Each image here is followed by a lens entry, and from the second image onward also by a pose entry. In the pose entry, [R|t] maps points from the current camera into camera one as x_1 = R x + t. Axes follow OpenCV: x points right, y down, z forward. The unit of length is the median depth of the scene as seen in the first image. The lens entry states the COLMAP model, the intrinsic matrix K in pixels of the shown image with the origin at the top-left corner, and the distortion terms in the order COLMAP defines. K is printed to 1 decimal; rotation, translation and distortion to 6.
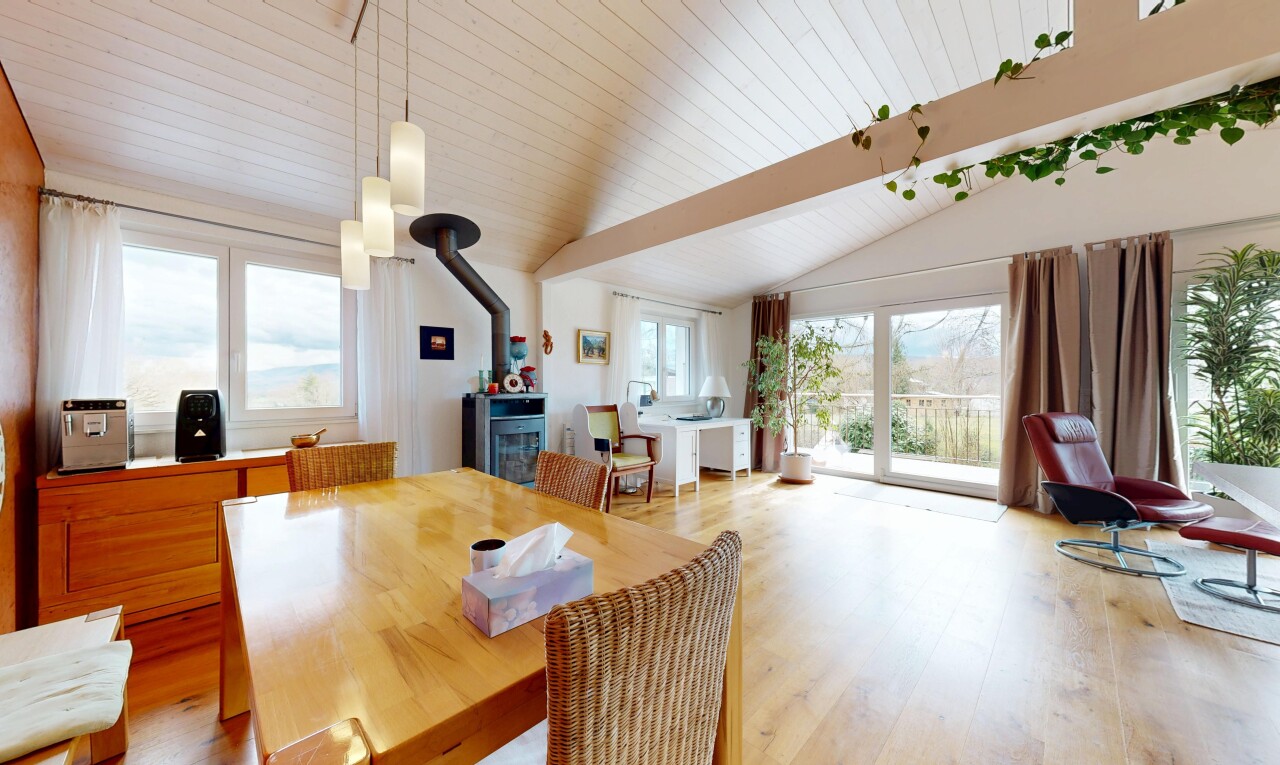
lens RADIAL K [[429.1, 0, 640.0], [0, 429.1, 382.5], [0, 0, 1]] dist [0.001062, -0.000003]
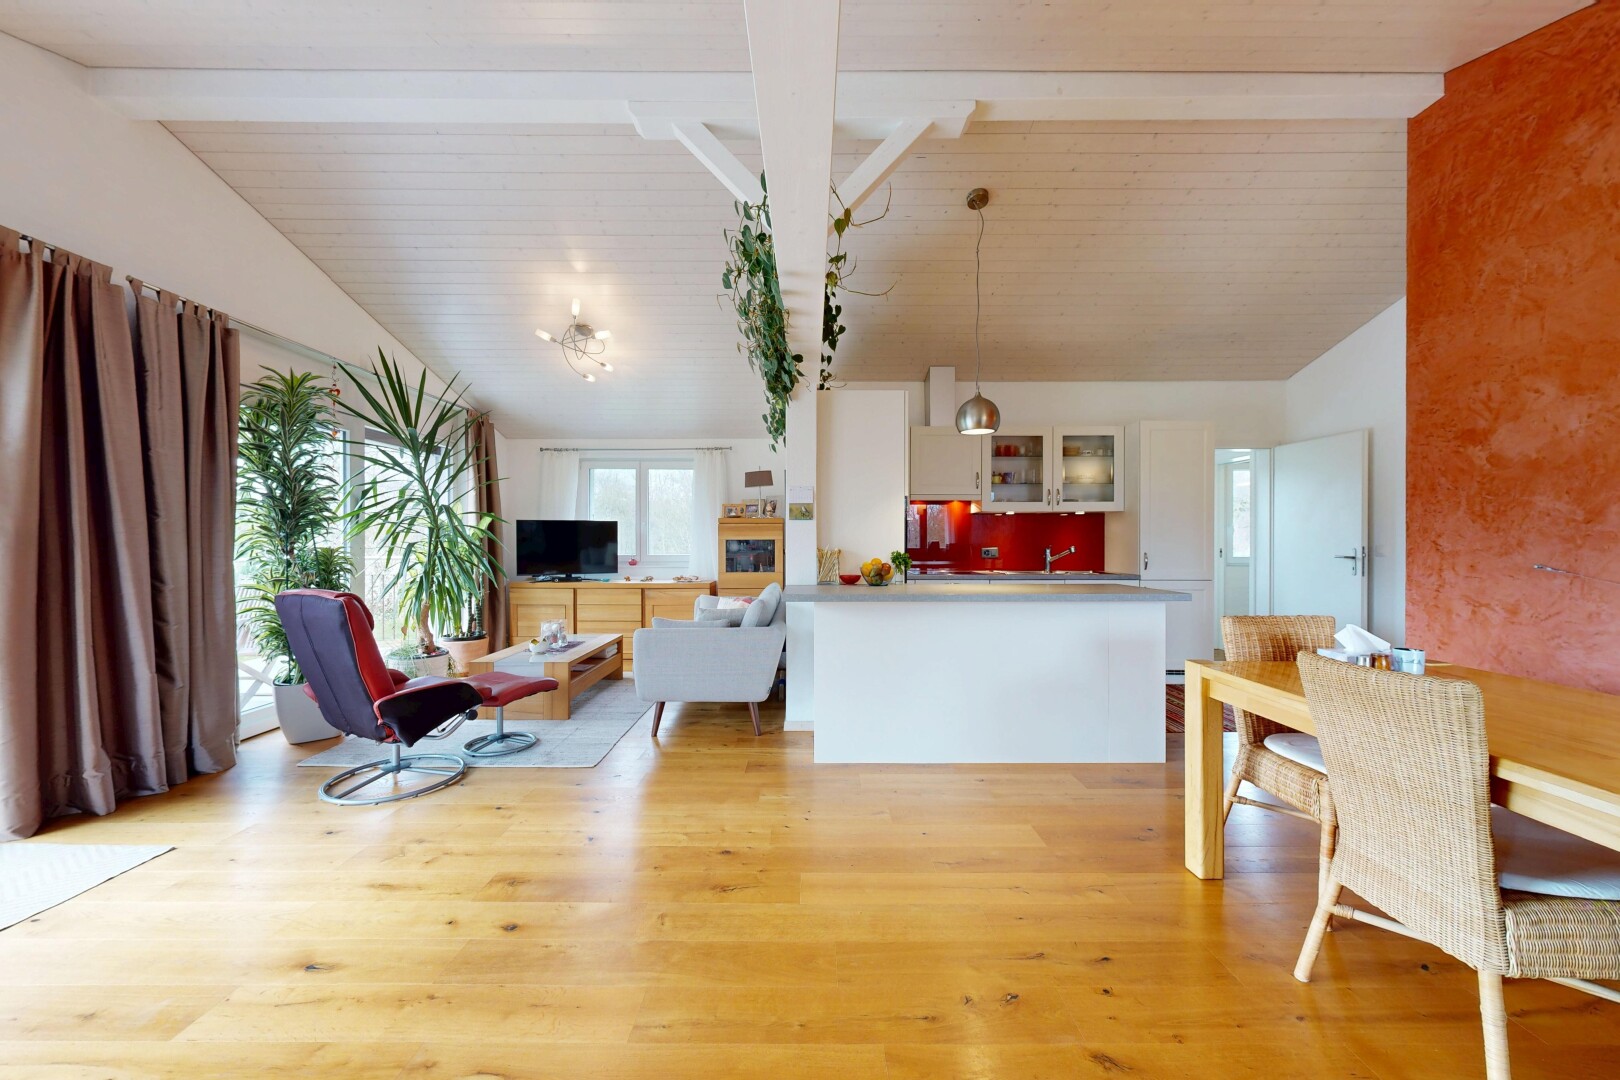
lens RADIAL K [[605.7, 0, 810.0], [0, 605.7, 543.0], [0, 0, 1]] dist [-0.000945, -0.000034]
pose [[-0.710297, -0.000311, 0.703902, -0.081636], [-0.001413, 0.999999, -0.000984, 0.003810], [-0.703901, -0.001694, -0.710296, 0.881384]]
